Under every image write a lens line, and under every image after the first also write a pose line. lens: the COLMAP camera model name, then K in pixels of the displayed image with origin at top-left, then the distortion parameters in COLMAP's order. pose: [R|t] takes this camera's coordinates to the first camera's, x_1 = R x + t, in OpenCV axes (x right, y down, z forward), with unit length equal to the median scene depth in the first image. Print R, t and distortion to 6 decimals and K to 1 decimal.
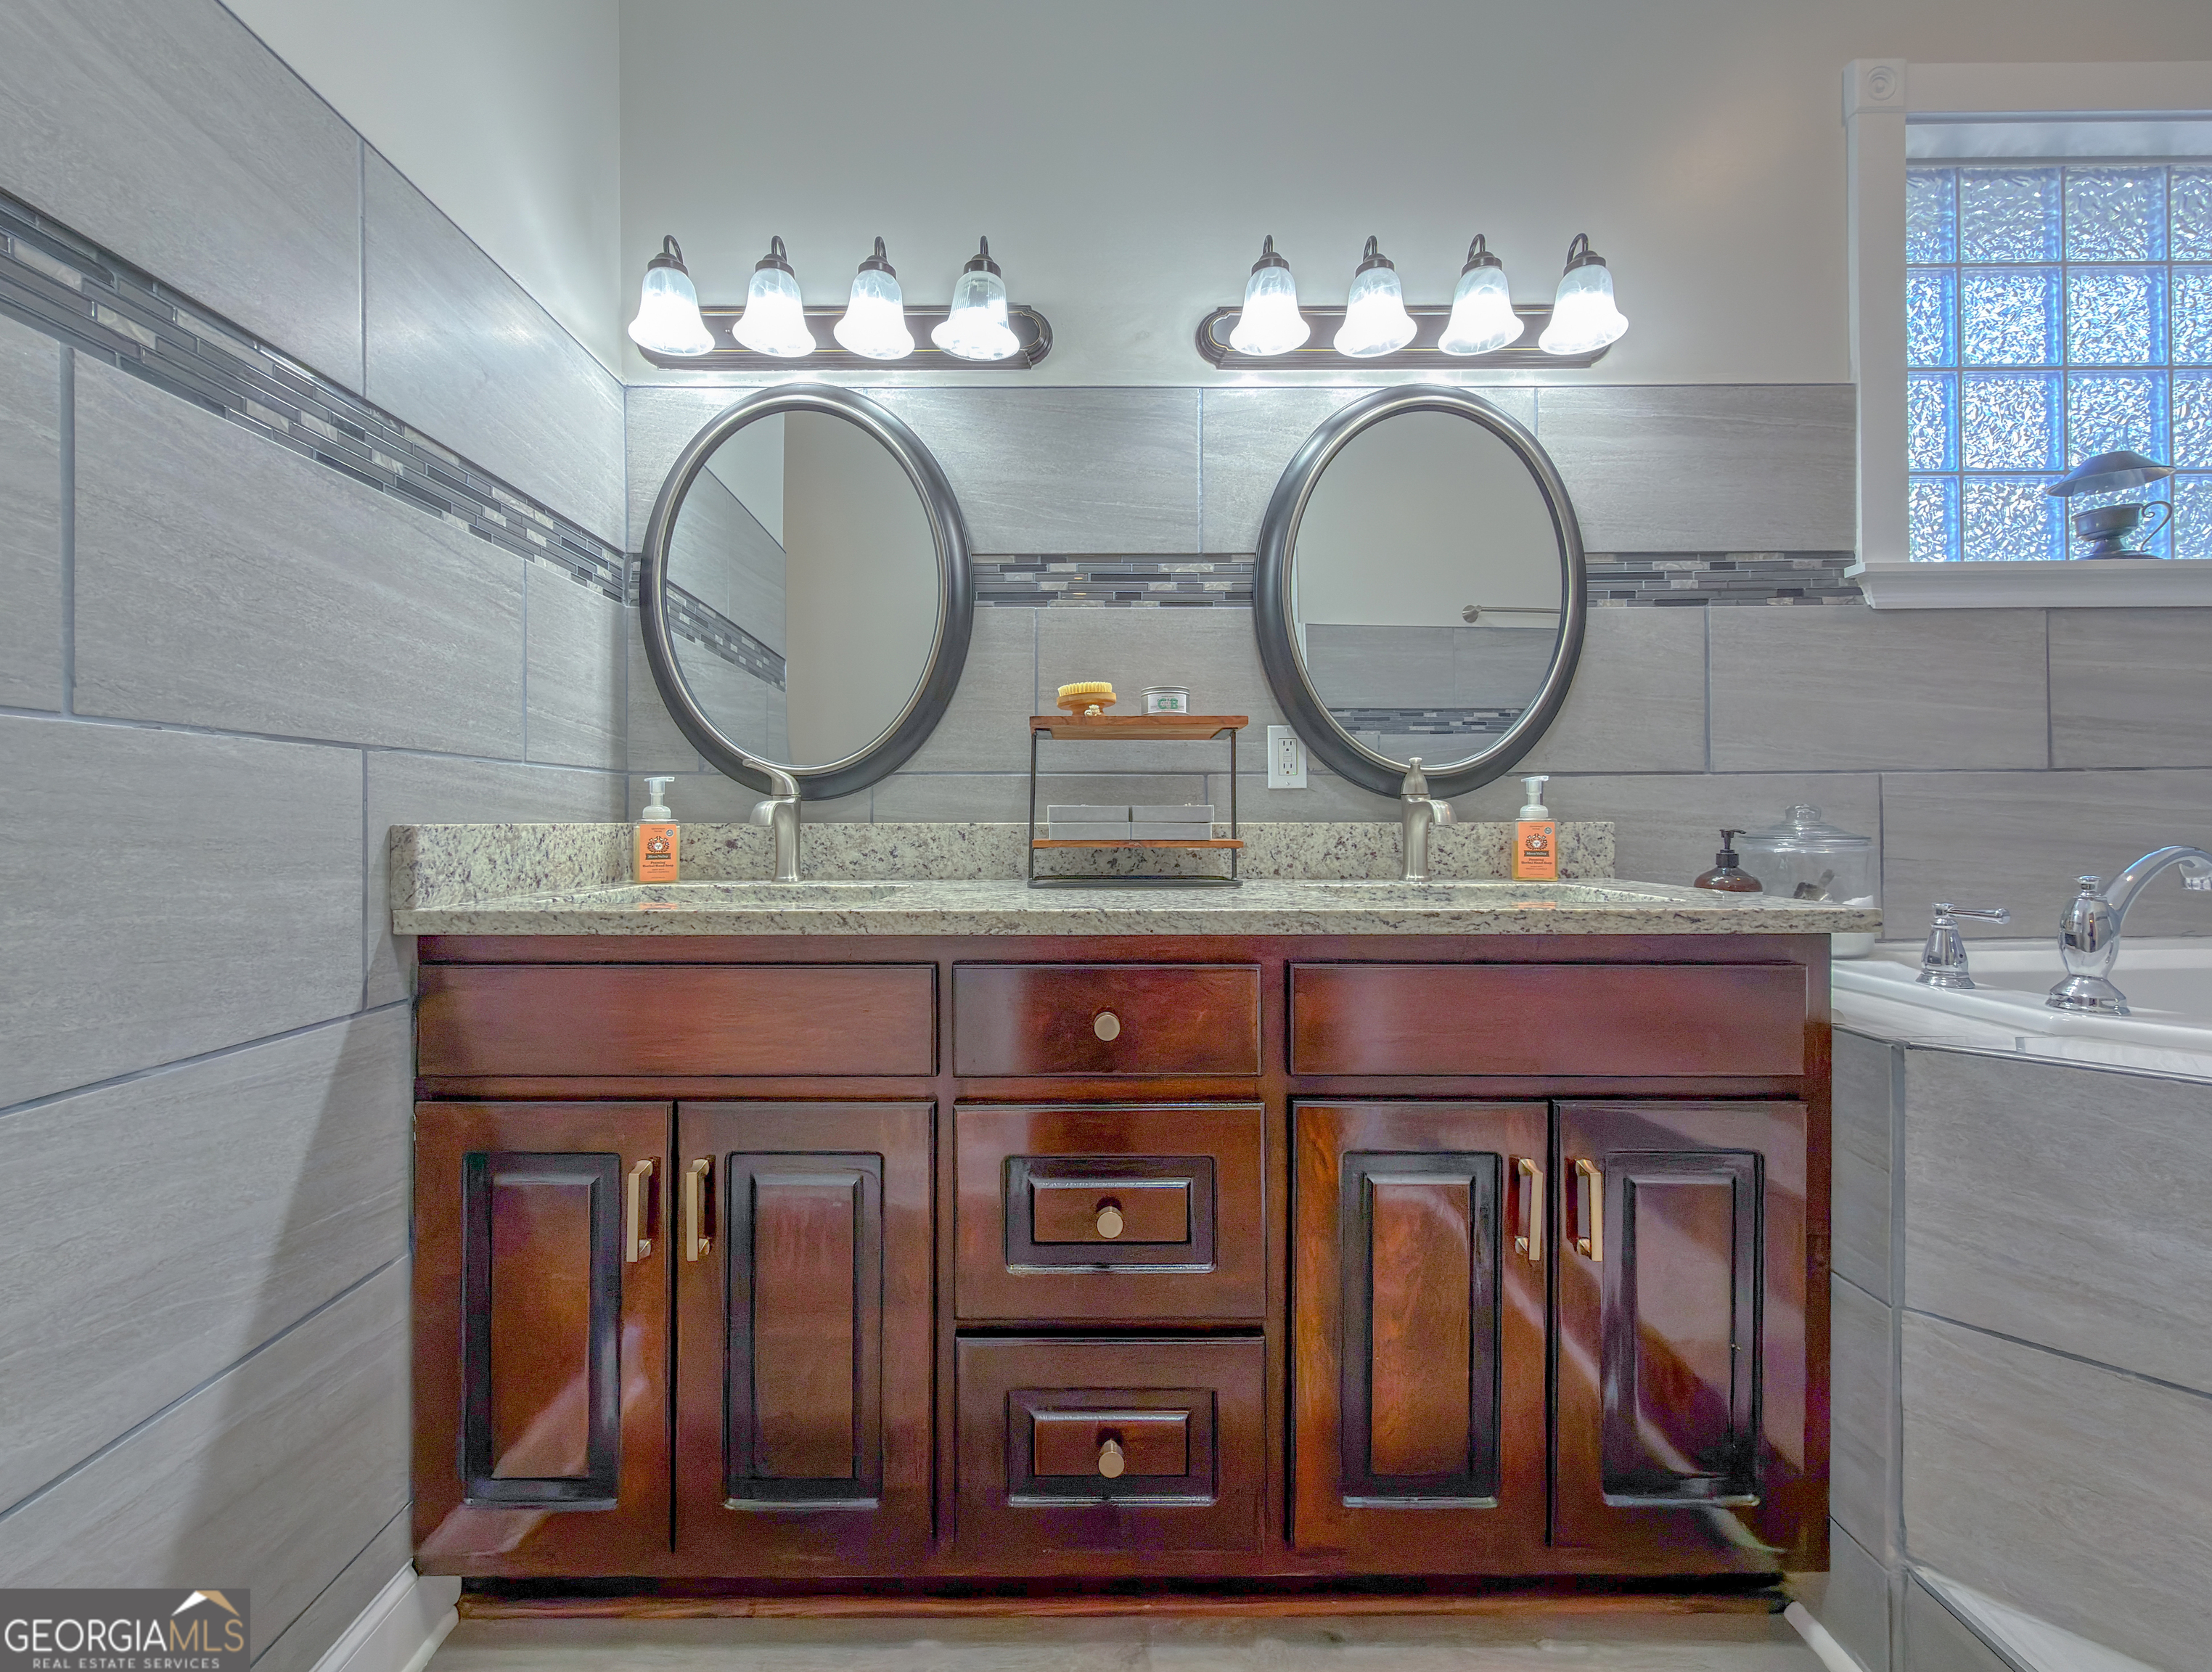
lens RADIAL K [[903.9, 0, 1101.0], [0, 903.9, 826.3], [0, 0, 1]] dist [-0.000409, -0.000388]
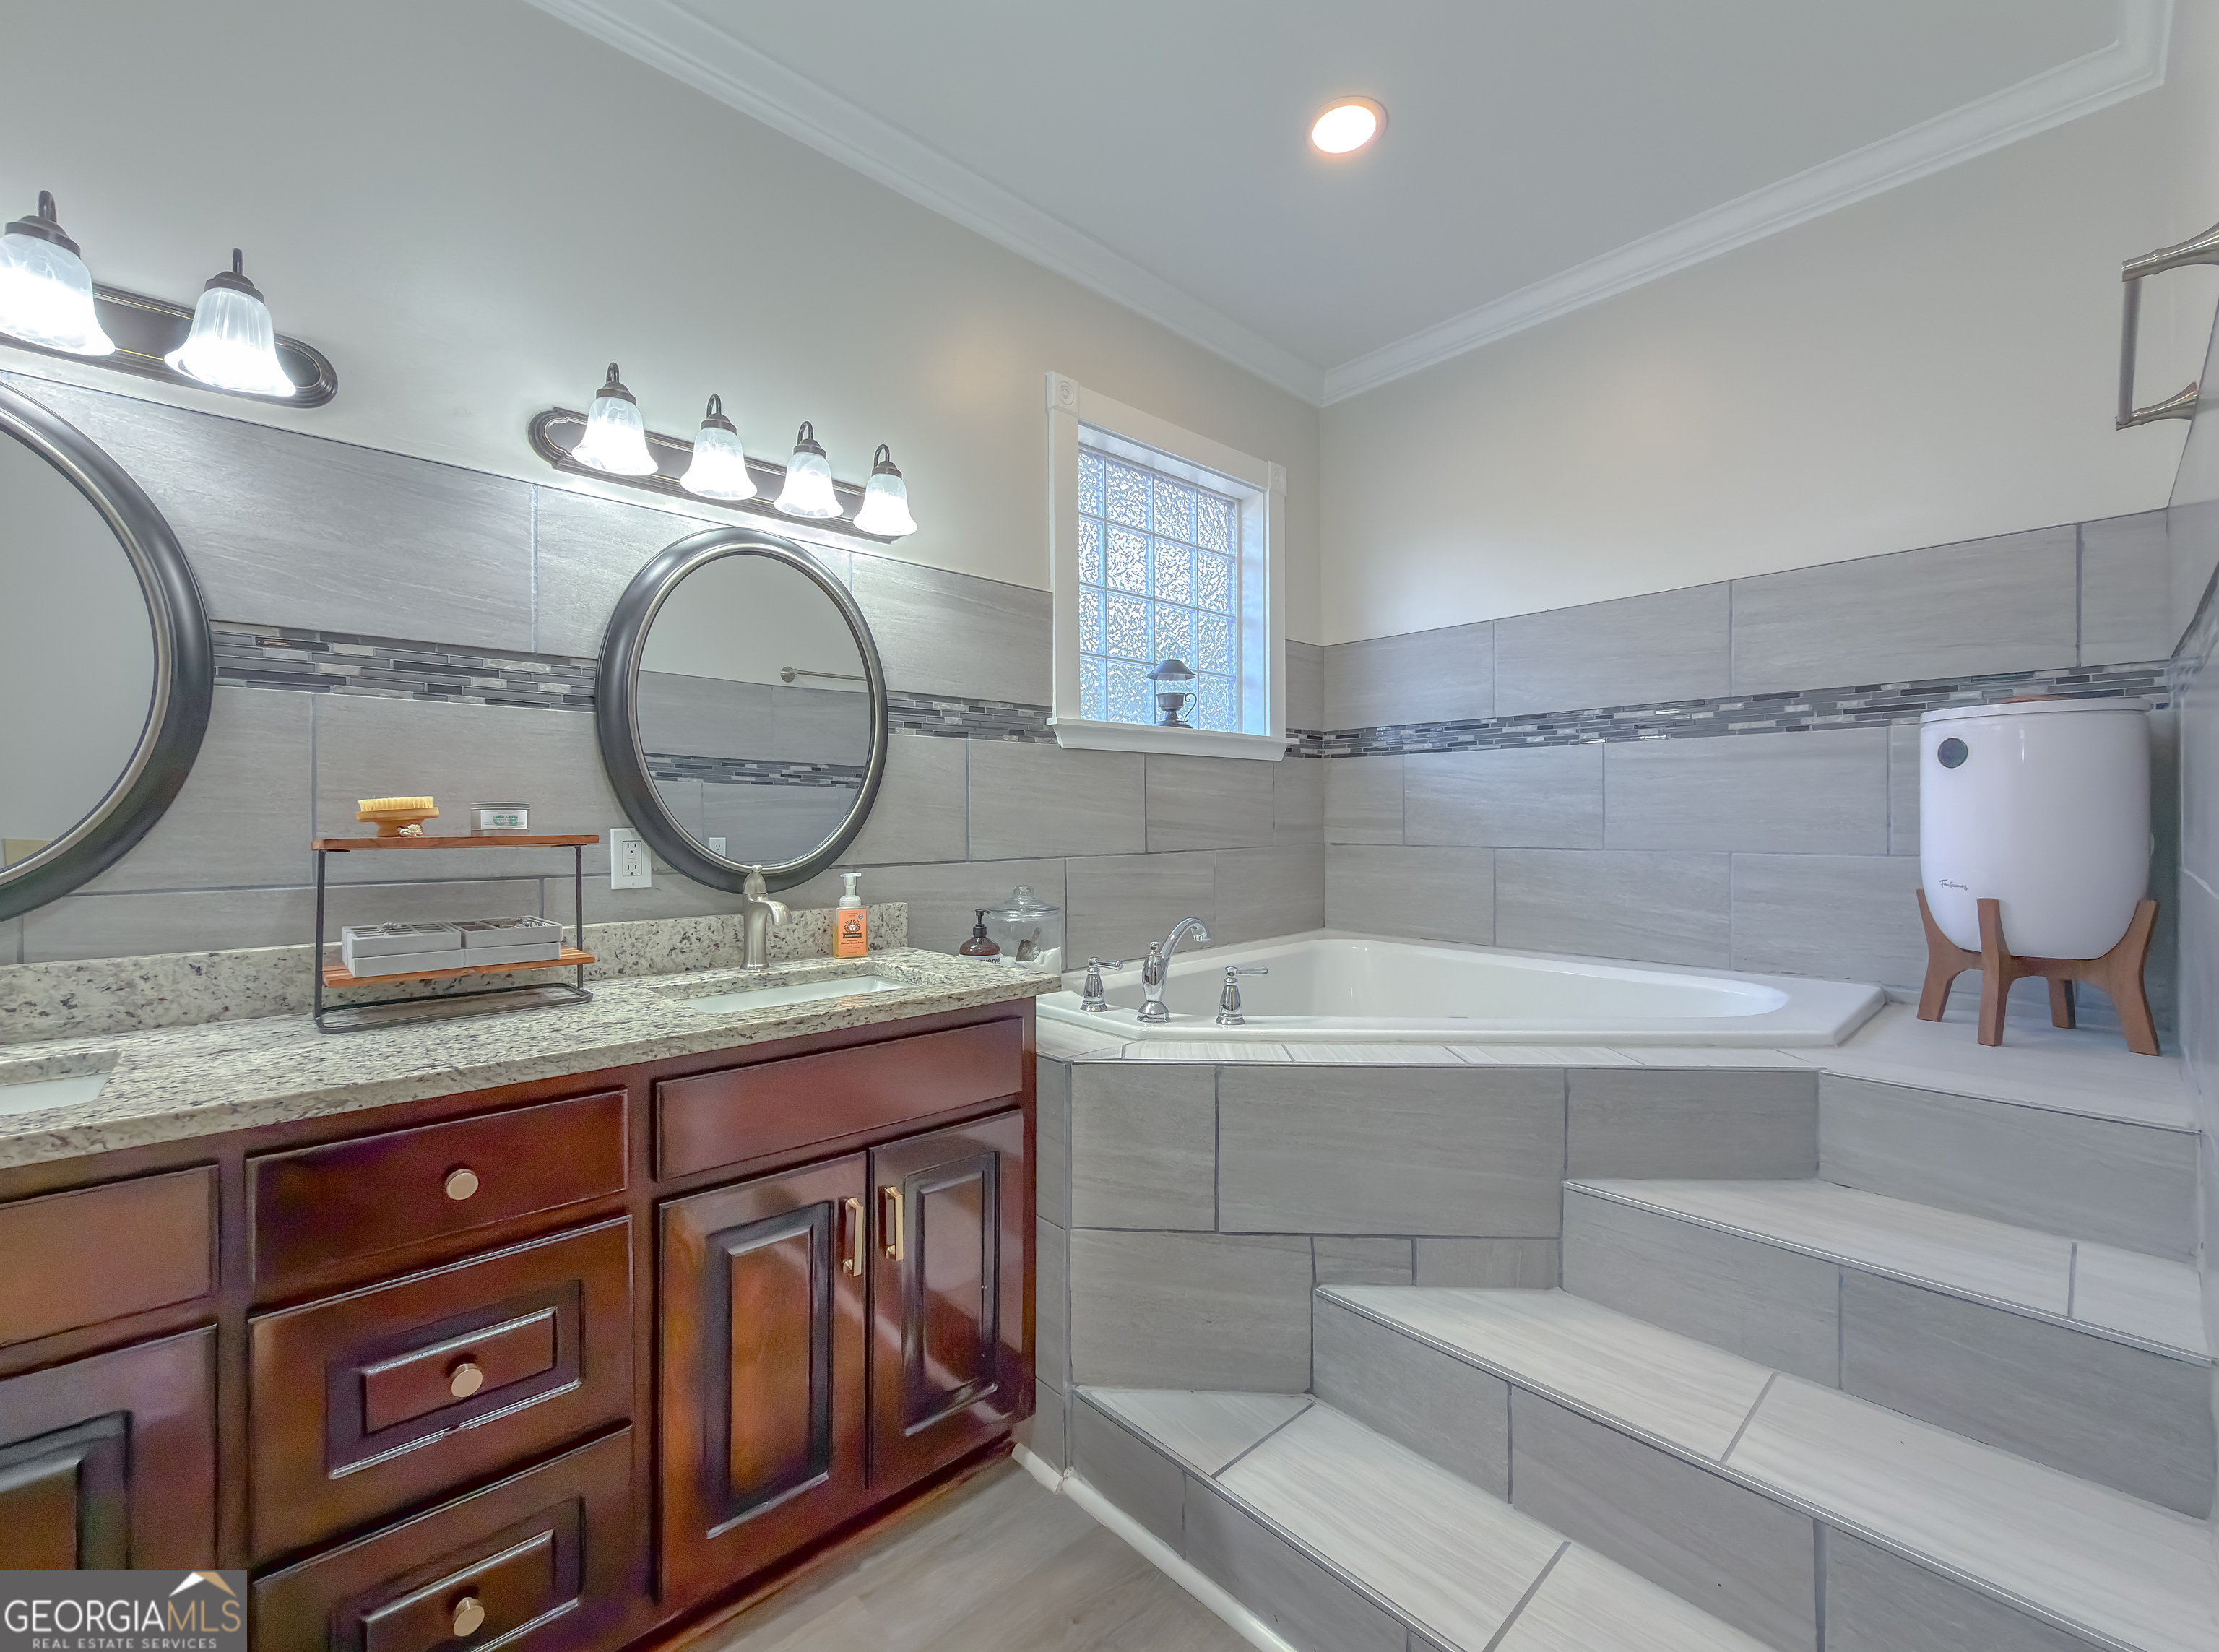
lens RADIAL K [[900.9, 0, 1097.8], [0, 900.9, 821.8], [0, 0, 1]] dist [-0.000526, 0.000116]
pose [[0.742779, -0.000023, 0.669537, -0.094606], [0.001088, 0.999999, -0.001172, -0.121484], [-0.669536, 0.001599, 0.742778, -0.142894]]
